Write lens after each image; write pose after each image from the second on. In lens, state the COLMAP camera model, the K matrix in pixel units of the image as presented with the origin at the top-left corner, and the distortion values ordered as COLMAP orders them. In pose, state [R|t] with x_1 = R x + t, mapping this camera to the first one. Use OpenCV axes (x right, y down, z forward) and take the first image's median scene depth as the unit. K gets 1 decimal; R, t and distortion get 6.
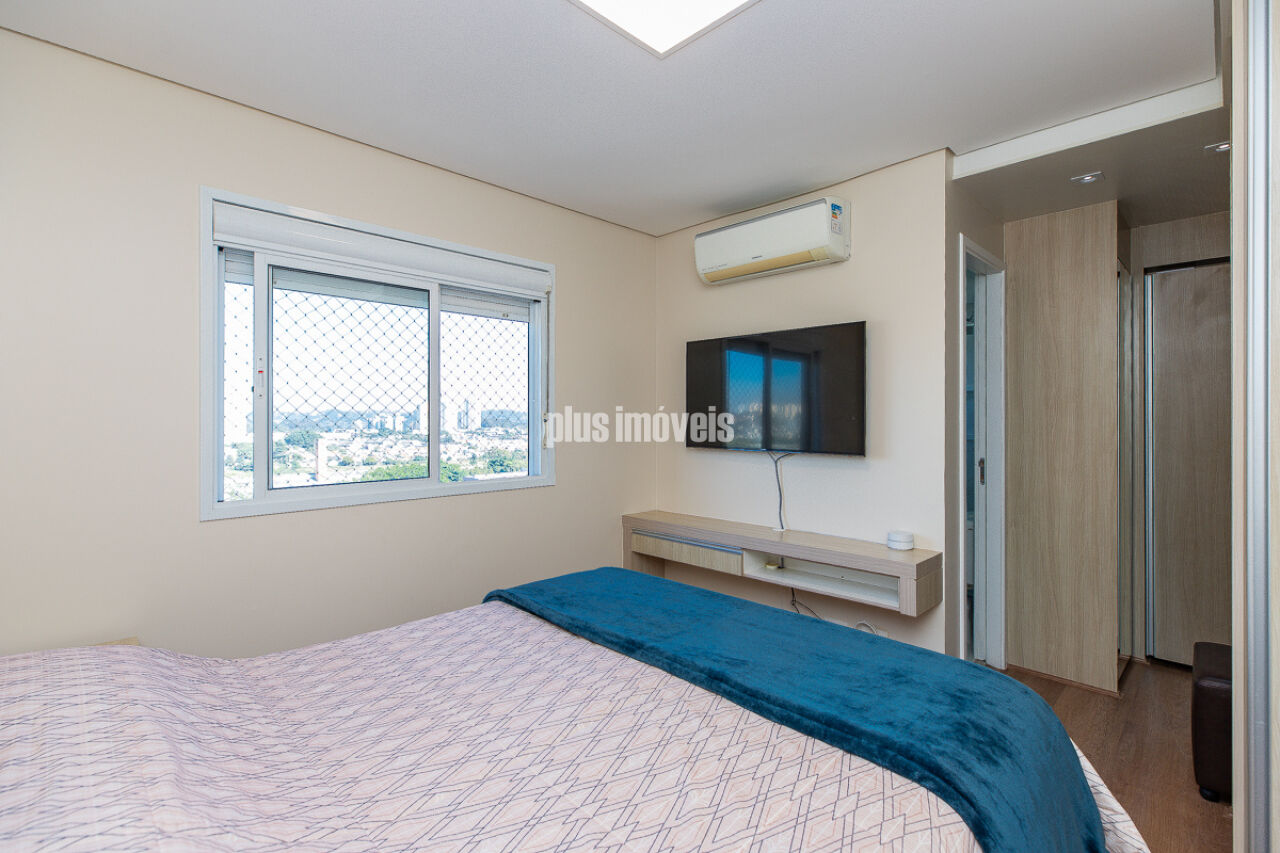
lens RADIAL K [[603.7, 0, 640.0], [0, 603.7, 417.7], [0, 0, 1]] dist [0.000374, 0.000001]
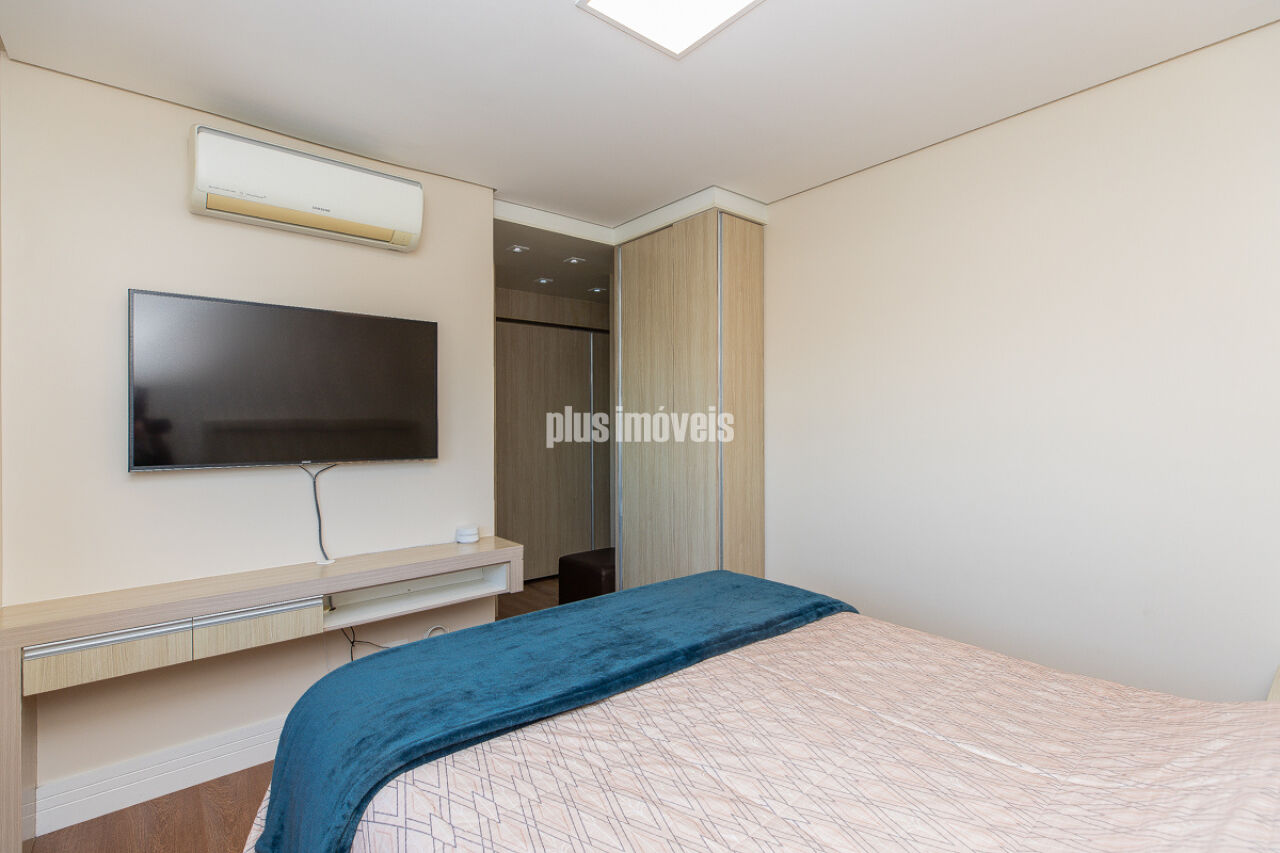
lens RADIAL K [[585.0, 0, 640.0], [0, 585.0, 426.5], [0, 0, 1]] dist [0.001272, 0.000112]
pose [[0.059153, -0.009003, 0.998208, -0.607765], [0.001663, 0.999959, 0.008920, 0.002154], [-0.998248, 0.001132, 0.059166, 0.650967]]
